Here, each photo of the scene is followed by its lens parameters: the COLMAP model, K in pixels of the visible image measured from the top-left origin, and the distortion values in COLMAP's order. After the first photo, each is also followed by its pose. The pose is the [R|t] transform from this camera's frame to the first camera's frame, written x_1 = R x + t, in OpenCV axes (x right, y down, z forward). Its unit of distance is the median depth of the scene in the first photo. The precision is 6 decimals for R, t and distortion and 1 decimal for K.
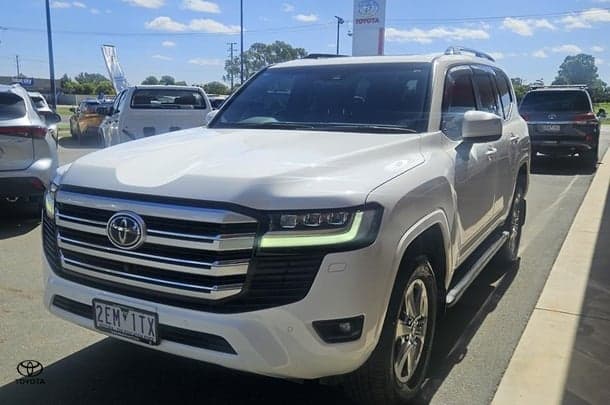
lens RADIAL K [[565.8, 0, 317.9], [0, 565.8, 194.6], [0, 0, 1]] dist [0.012603, 0.007016]
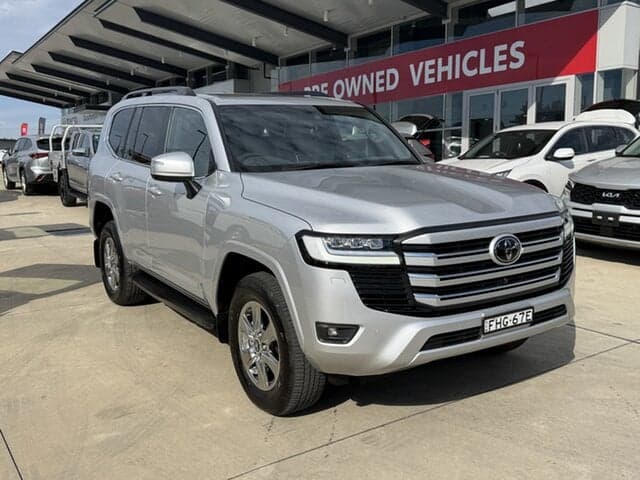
lens RADIAL K [[627.5, 0, 320.0], [0, 627.5, 240.0], [0, 0, 1]] dist [0.180973, -0.376669]
pose [[0.461952, -0.161482, 0.872080, -1.723162], [0.162078, 0.982097, 0.095999, -0.151540], [-0.871970, 0.096998, 0.479854, 0.704151]]
